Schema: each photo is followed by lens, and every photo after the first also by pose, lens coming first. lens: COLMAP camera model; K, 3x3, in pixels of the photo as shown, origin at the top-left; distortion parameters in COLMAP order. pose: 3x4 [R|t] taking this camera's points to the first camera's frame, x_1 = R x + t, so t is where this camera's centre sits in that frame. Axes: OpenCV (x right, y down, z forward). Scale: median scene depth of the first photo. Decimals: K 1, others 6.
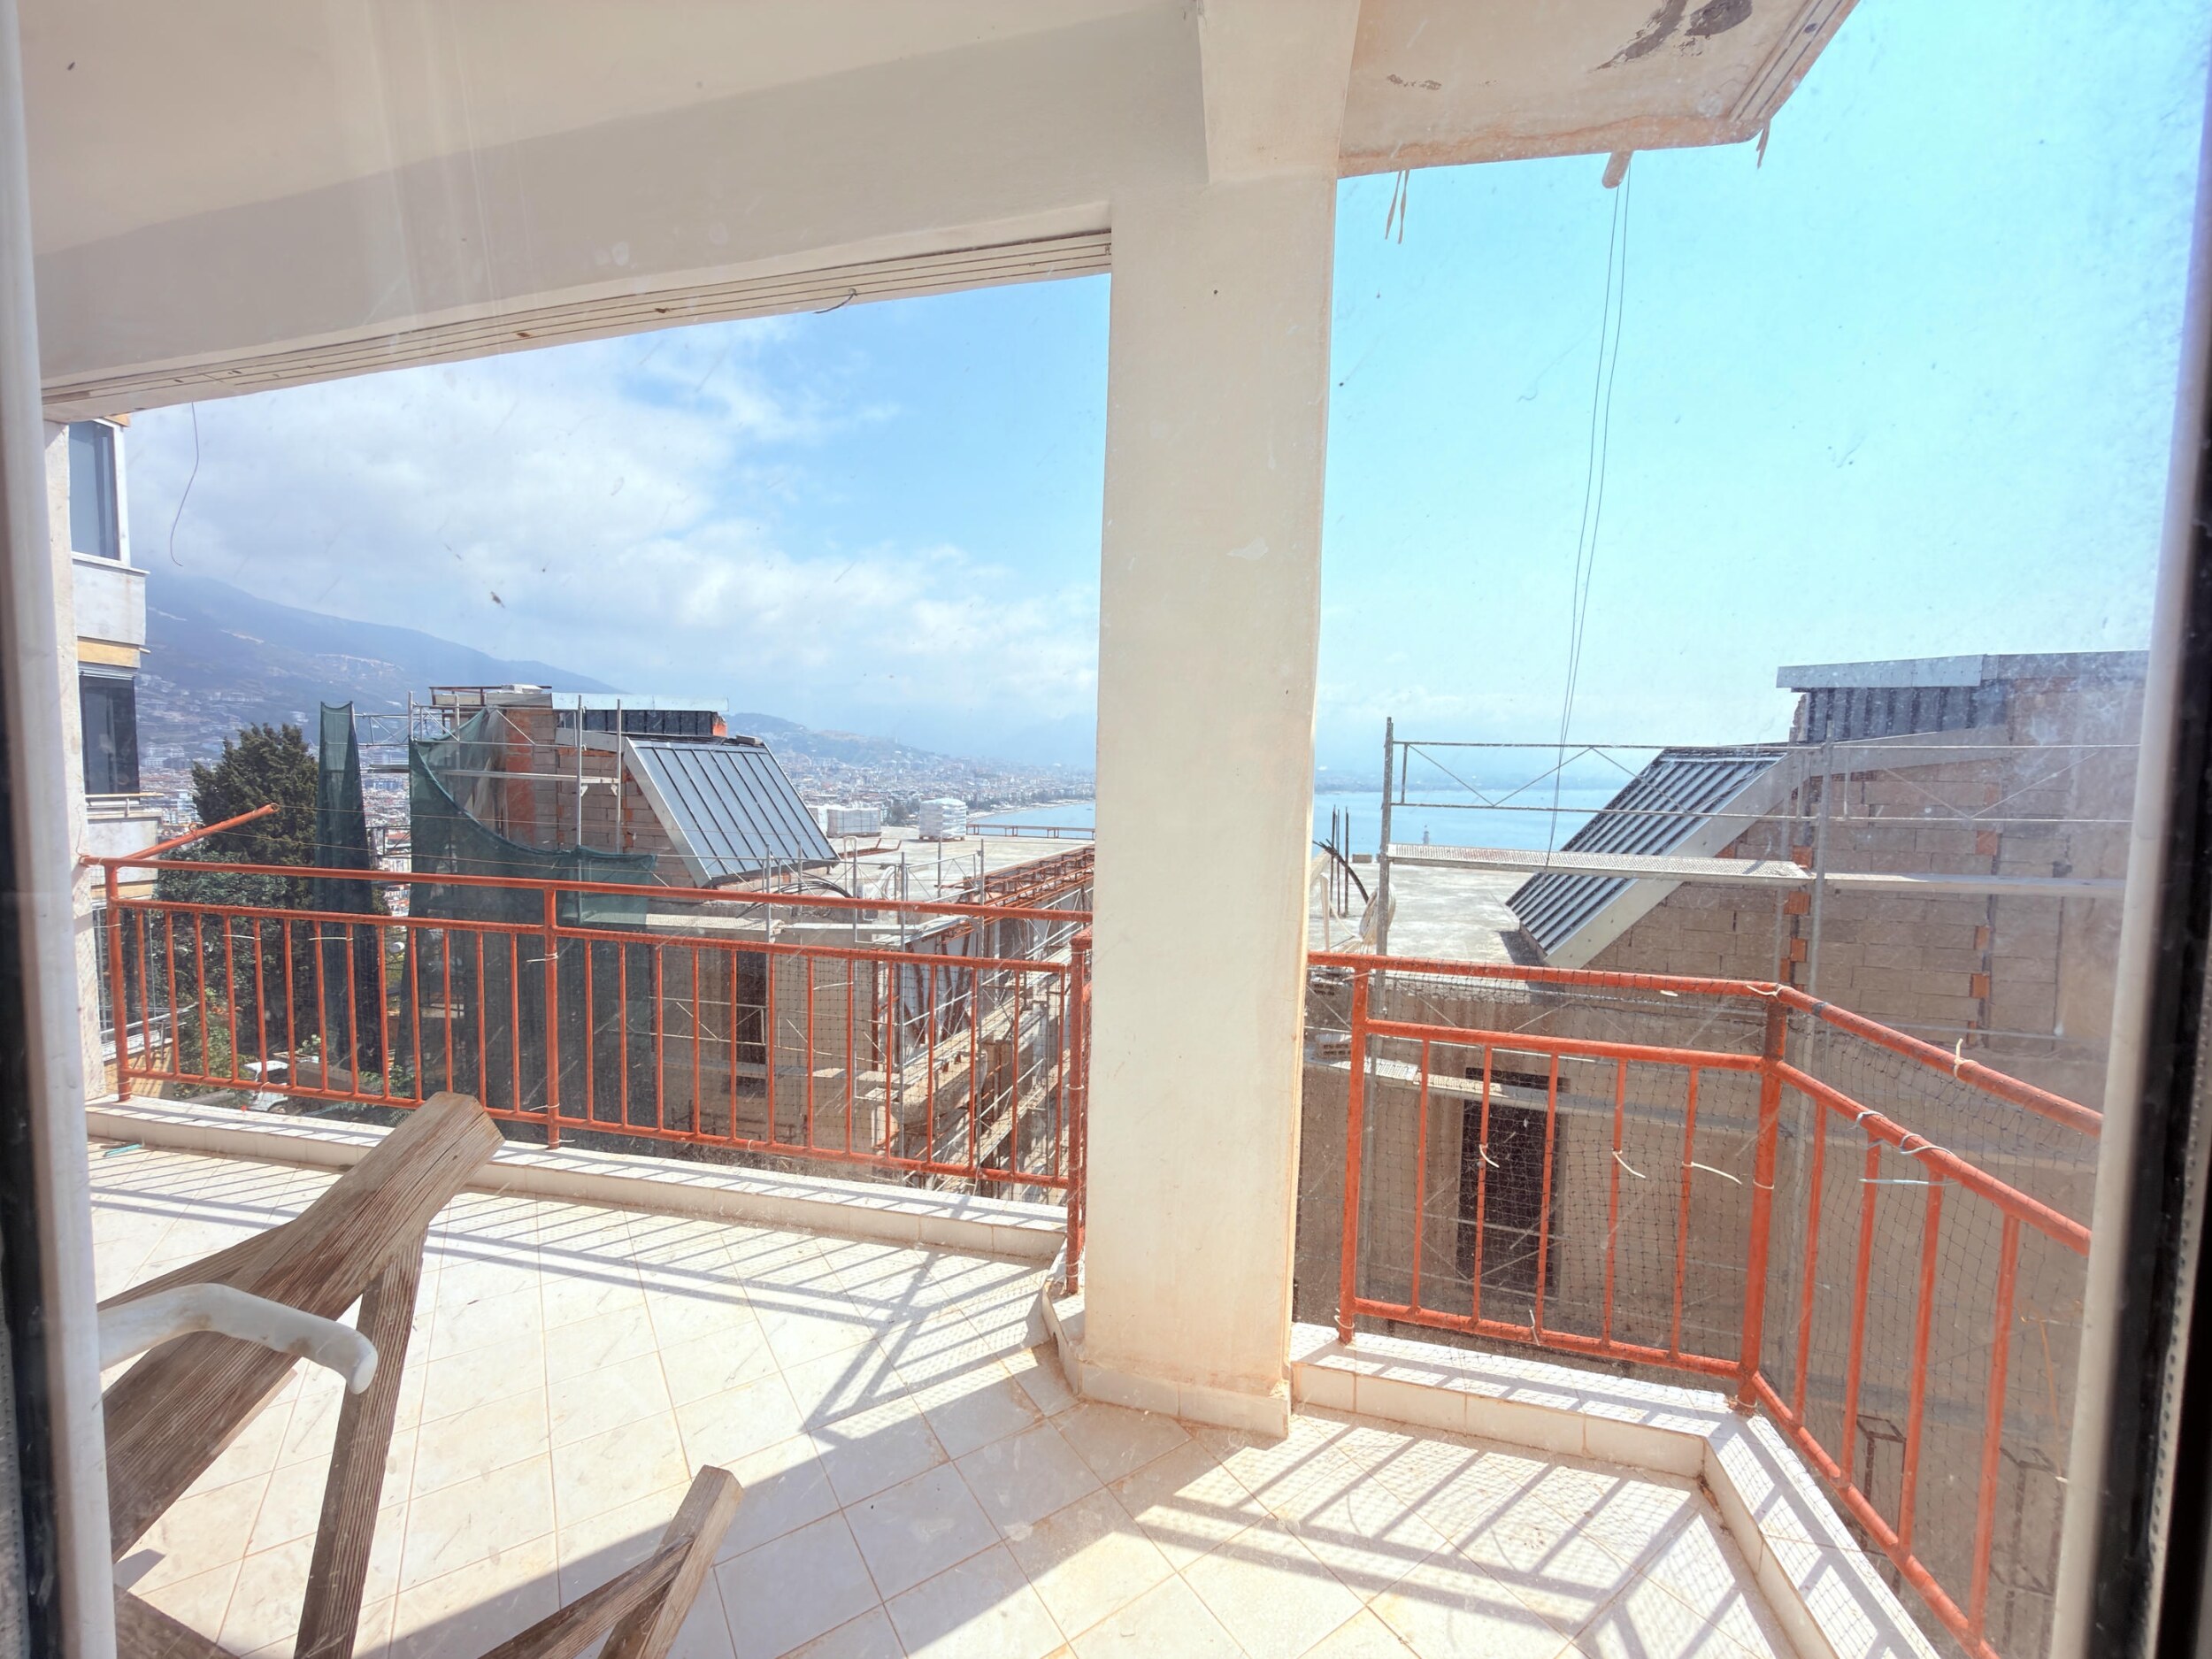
lens RADIAL K [[881.1, 0, 1103.2], [0, 881.1, 833.1], [0, 0, 1]] dist [0.000544, 0.000009]
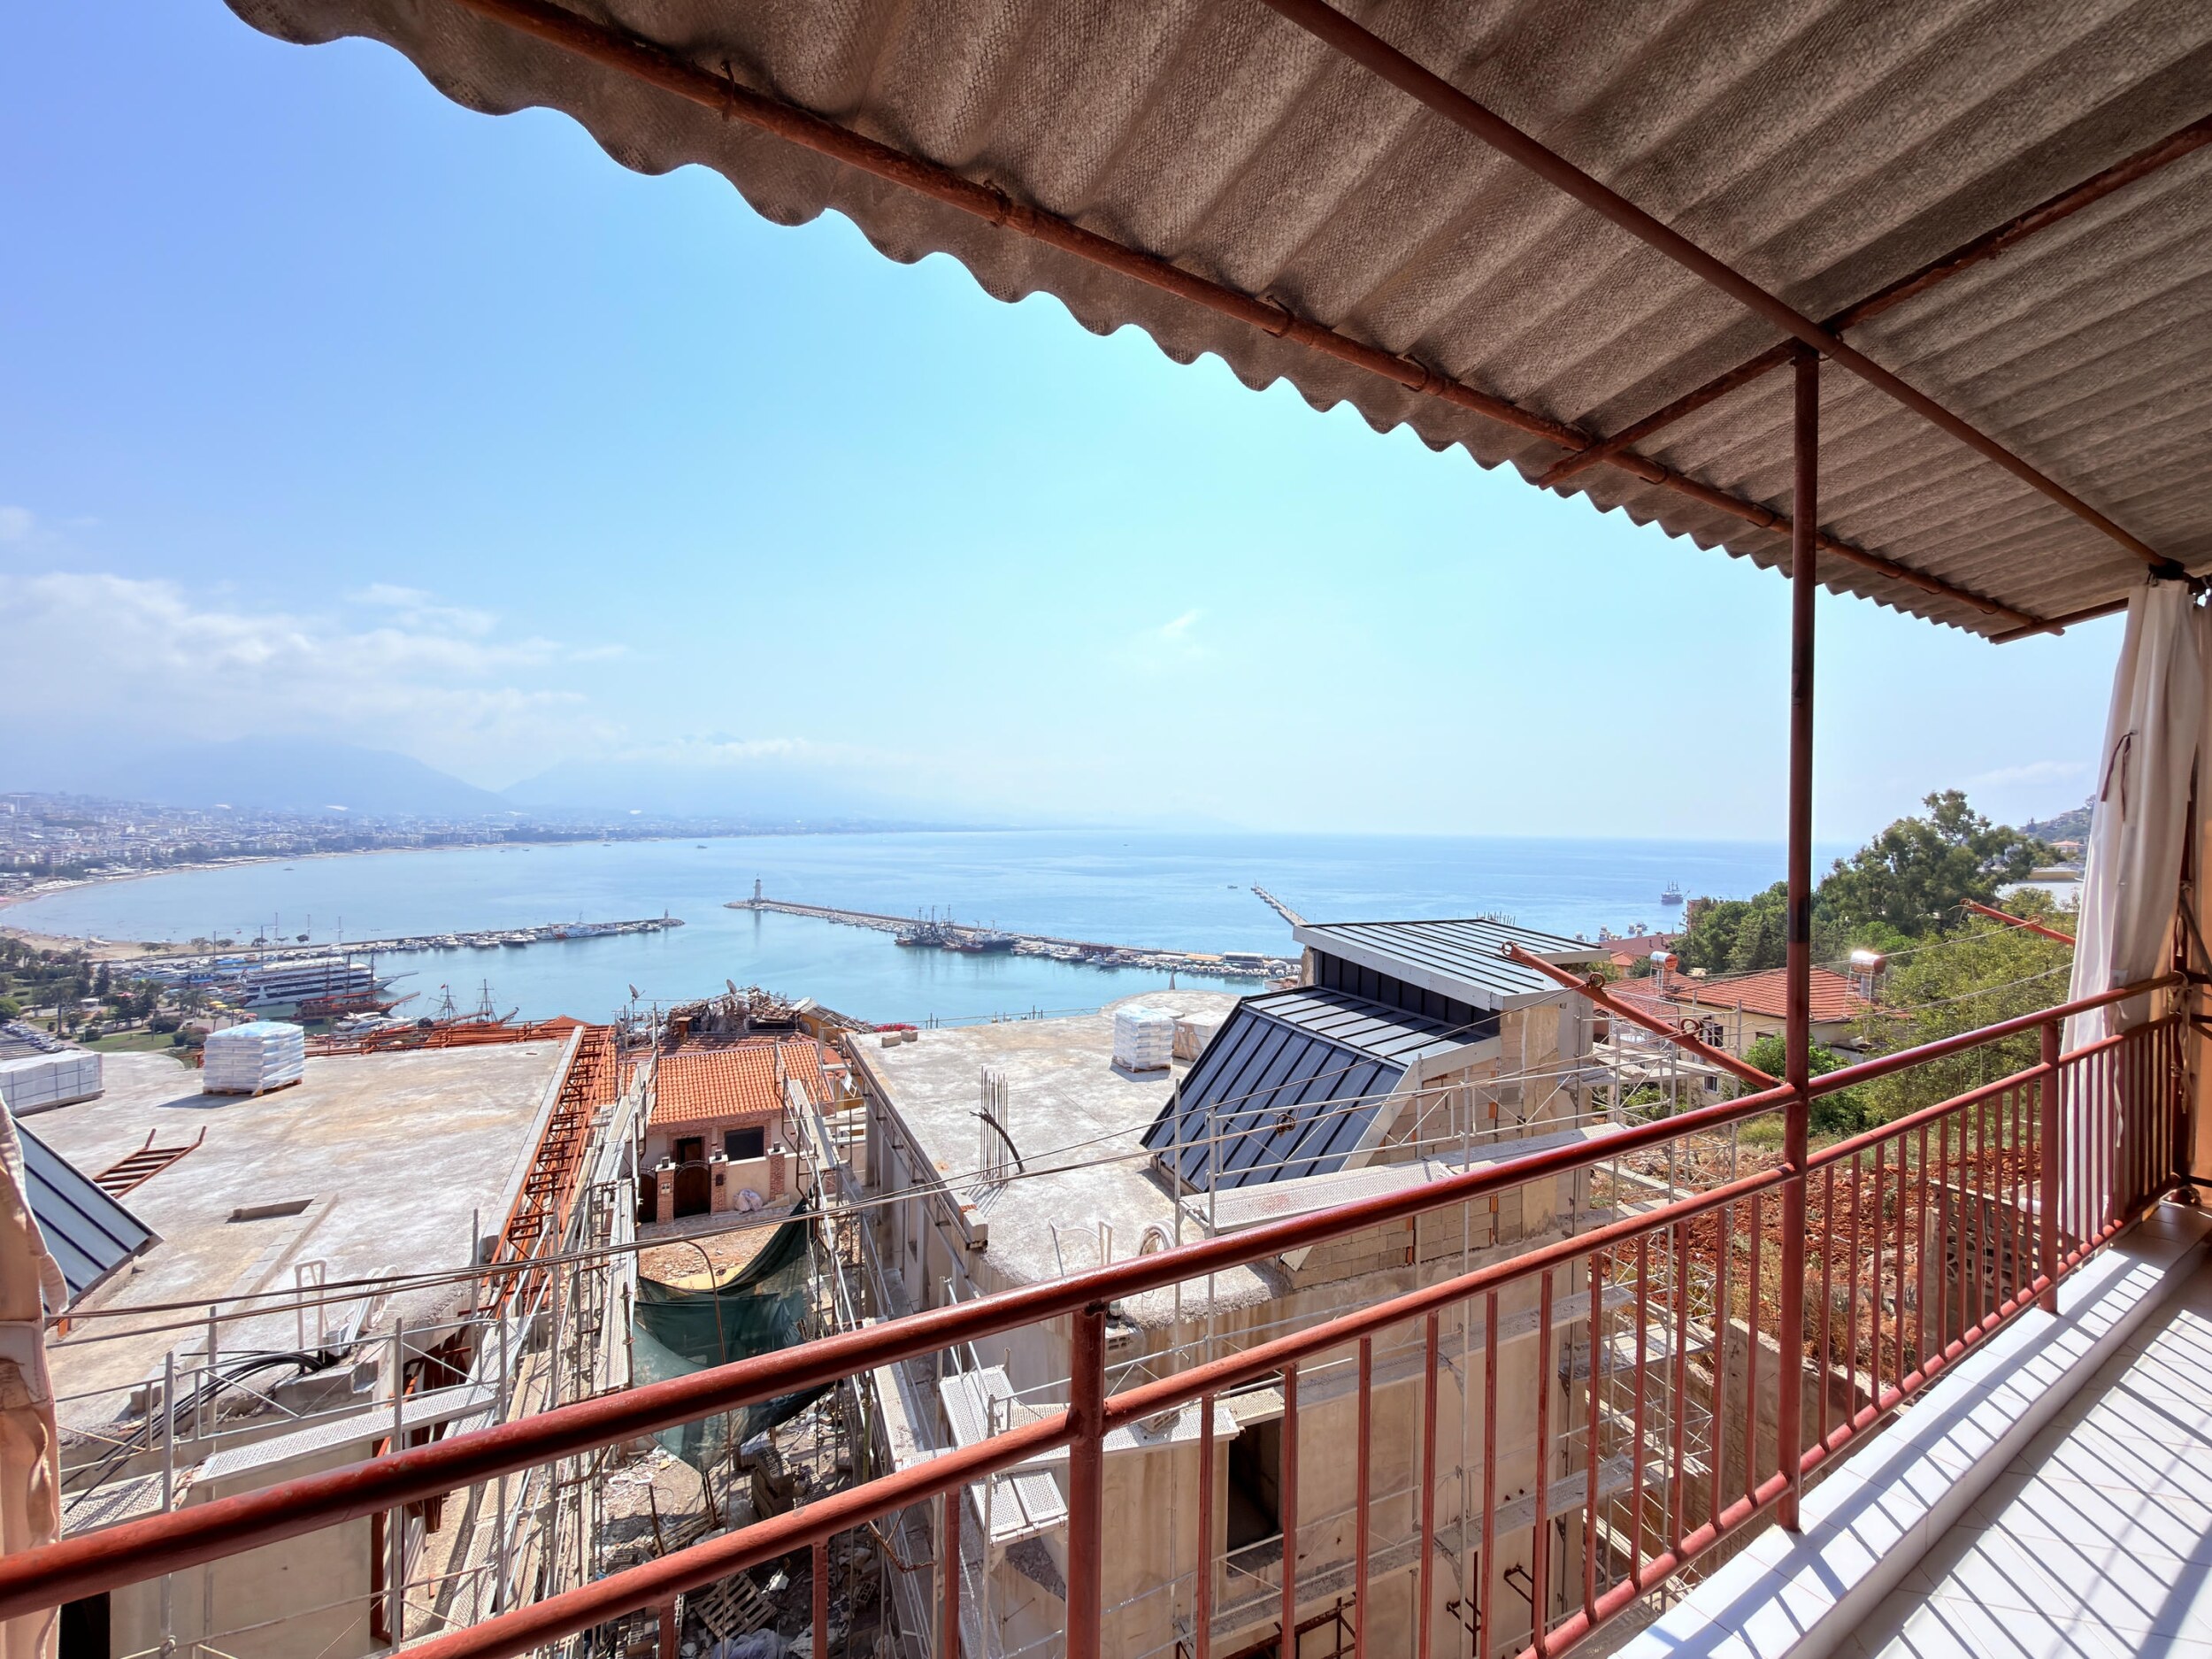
lens RADIAL K [[881.1, 0, 1103.2], [0, 881.1, 833.1], [0, 0, 1]] dist [0.000544, 0.000009]
pose [[0.740982, -0.015155, 0.671354, -0.155601], [0.046101, 0.998535, -0.028341, -0.136843], [-0.669941, 0.051950, 0.740594, 0.086817]]
